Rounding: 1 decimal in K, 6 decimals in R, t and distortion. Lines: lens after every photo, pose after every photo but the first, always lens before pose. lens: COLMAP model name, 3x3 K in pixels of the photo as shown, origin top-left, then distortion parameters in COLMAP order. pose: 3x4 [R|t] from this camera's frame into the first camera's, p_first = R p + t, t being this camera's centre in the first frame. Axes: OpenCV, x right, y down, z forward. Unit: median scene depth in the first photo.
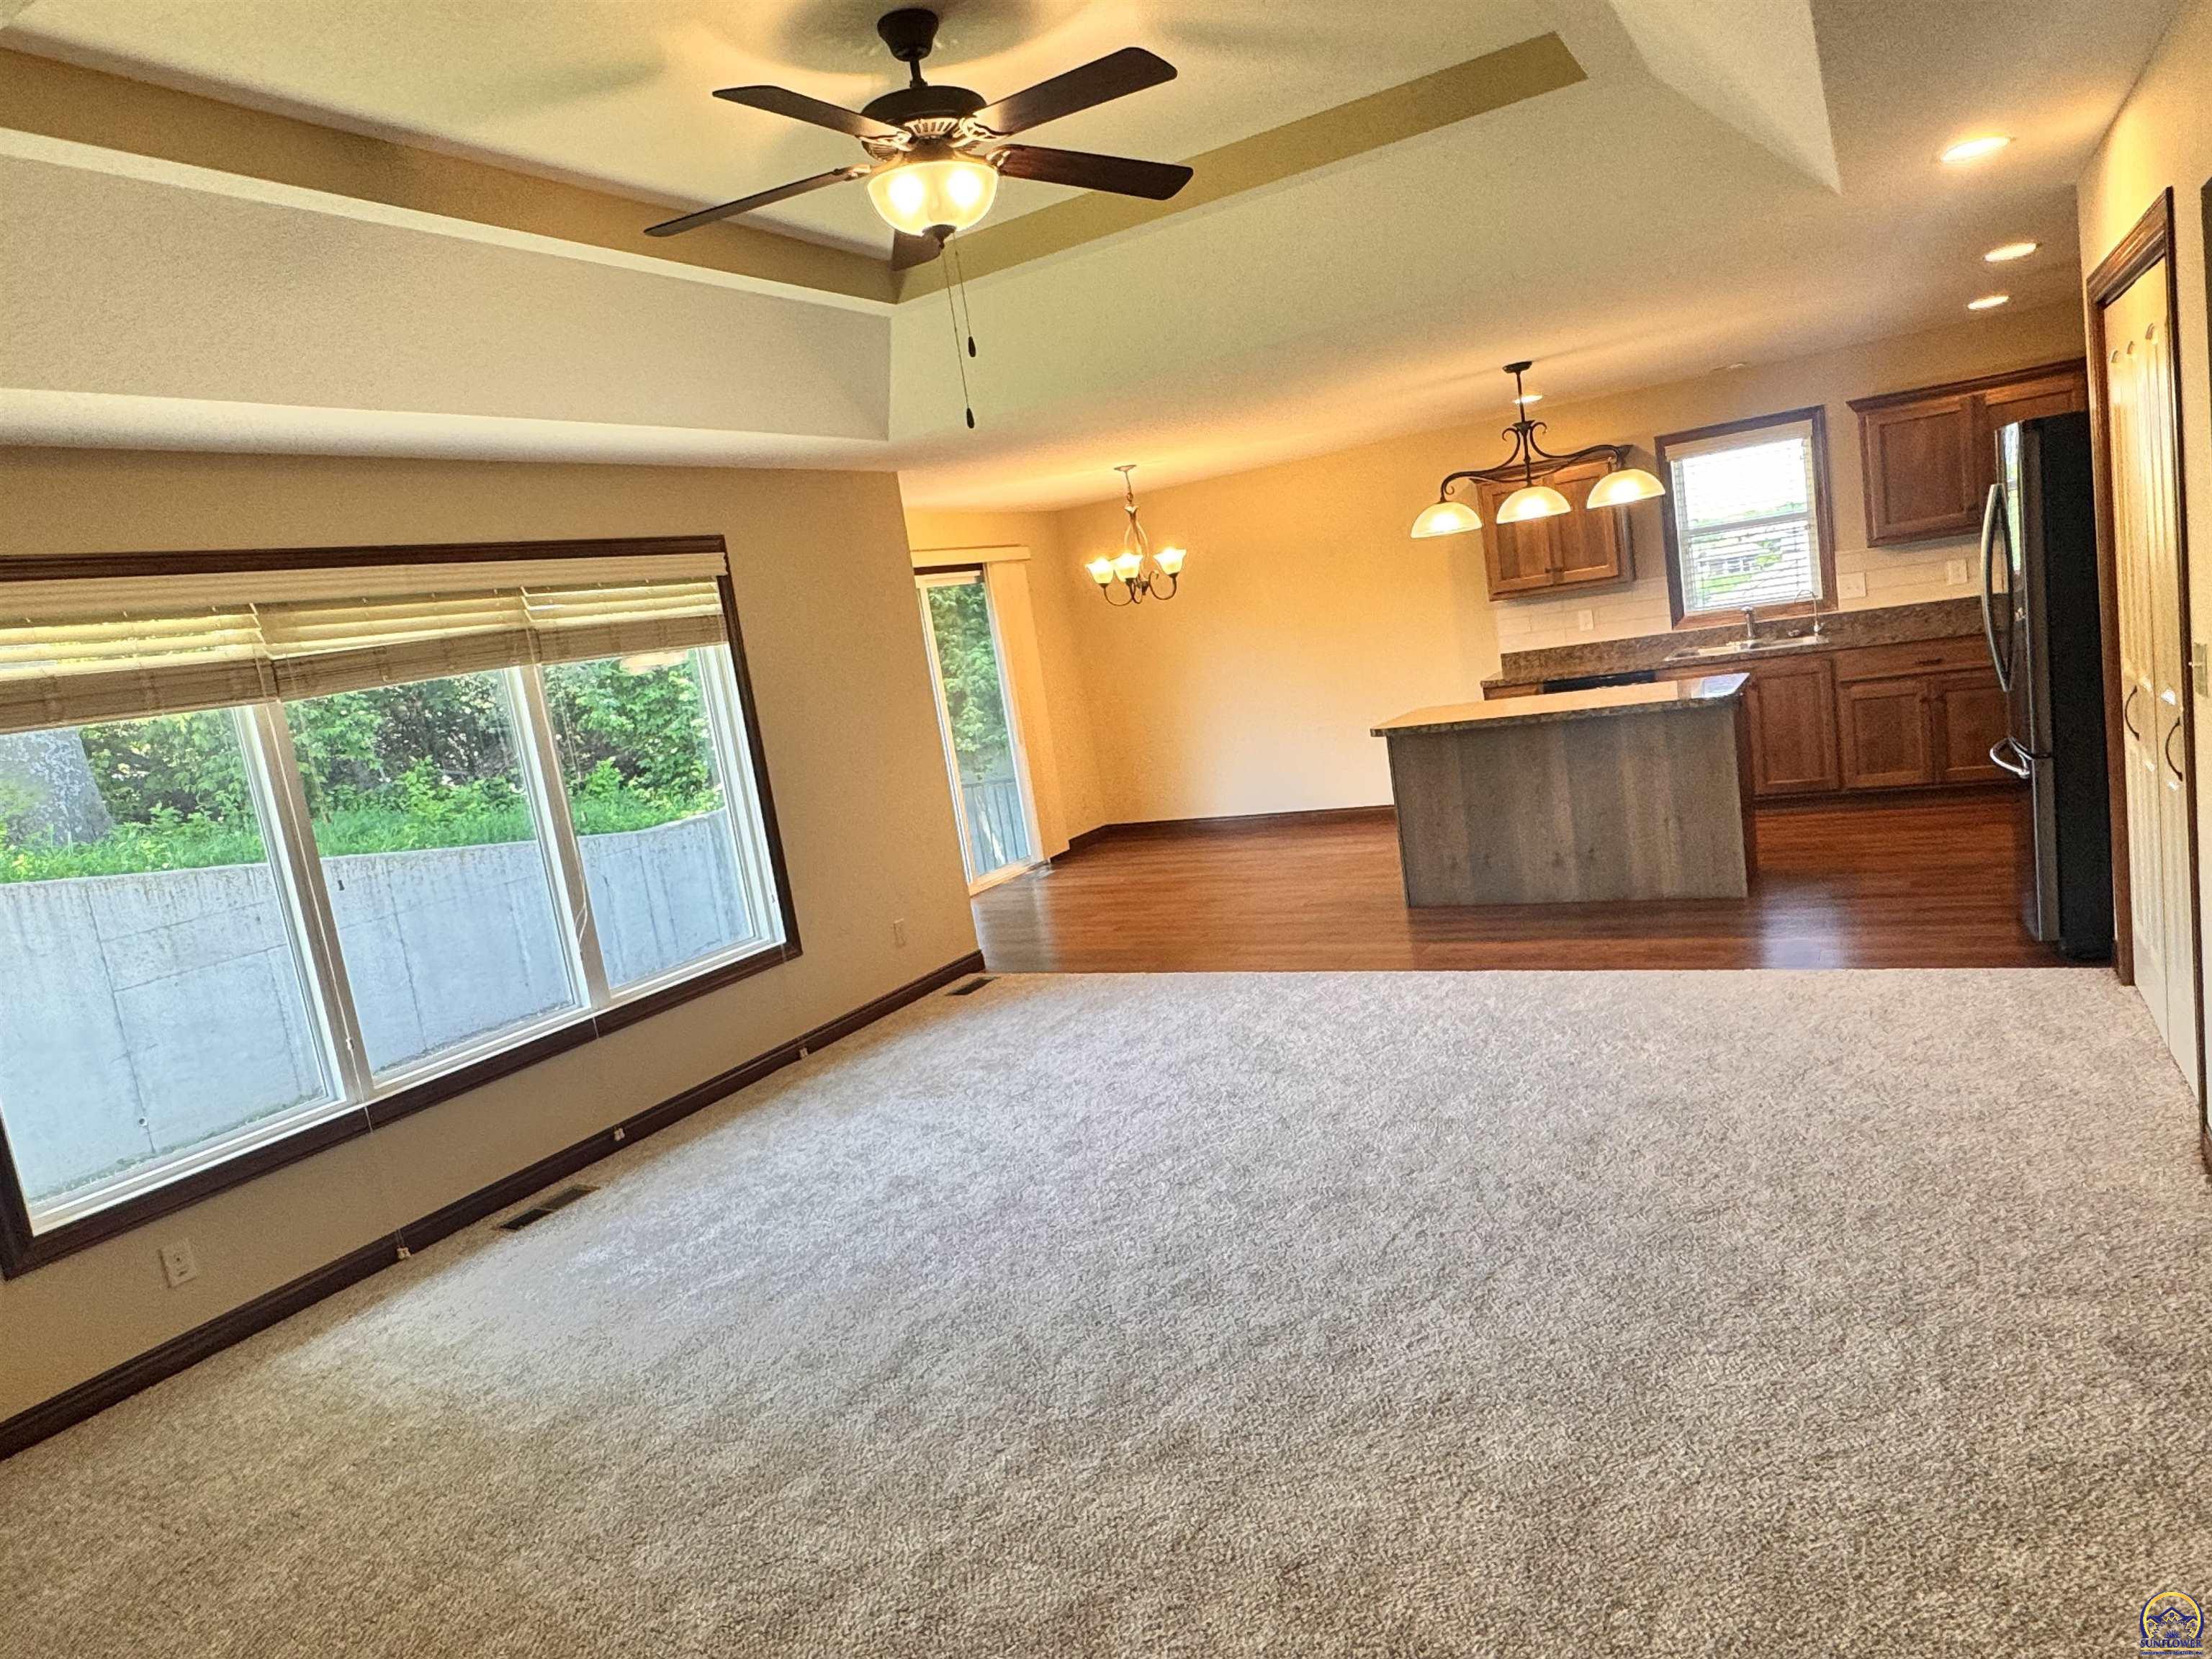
lens RADIAL K [[1385.8, 0, 1106.0], [0, 1385.8, 829.5], [0, 0, 1]] dist [-0.003323, 0.001759]
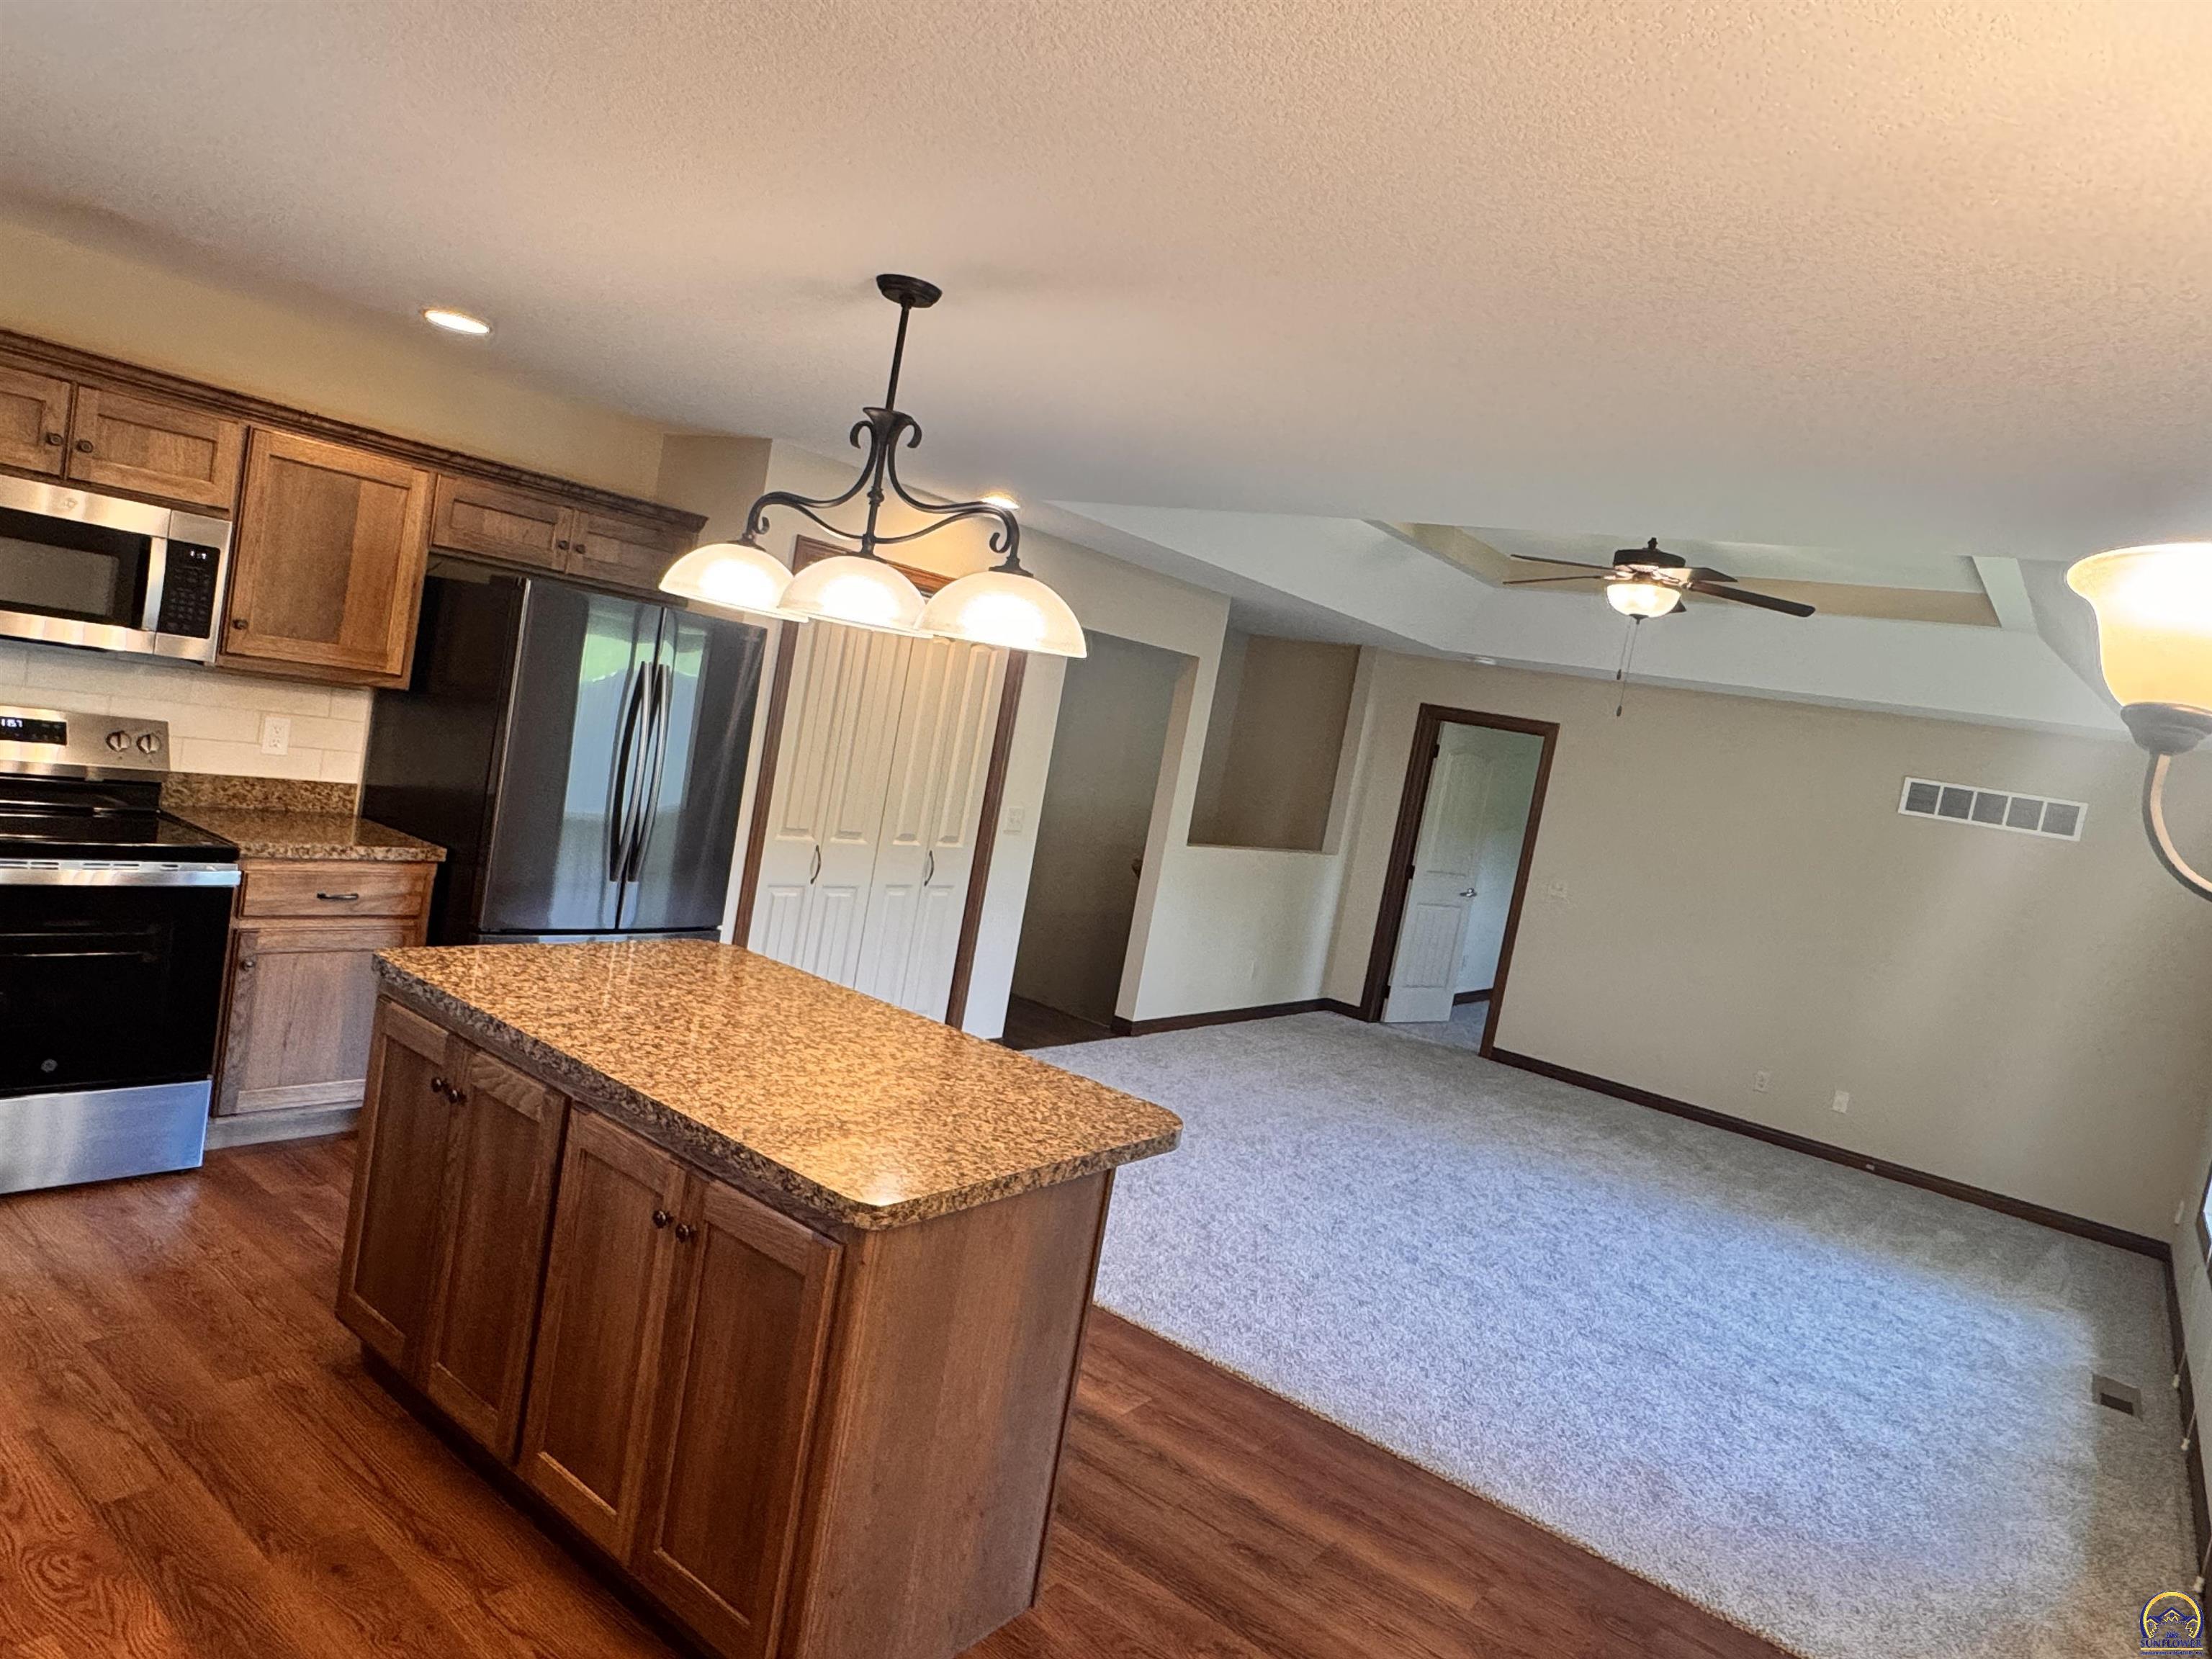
lens RADIAL K [[1385.8, 0, 1106.0], [0, 1385.8, 829.5], [0, 0, 1]] dist [-0.003323, 0.001759]
pose [[-0.991372, -0.032326, 0.127030, 0.170939], [-0.005907, 0.979147, 0.203067, -0.254980], [-0.130945, 0.200565, -0.970890, 1.456794]]
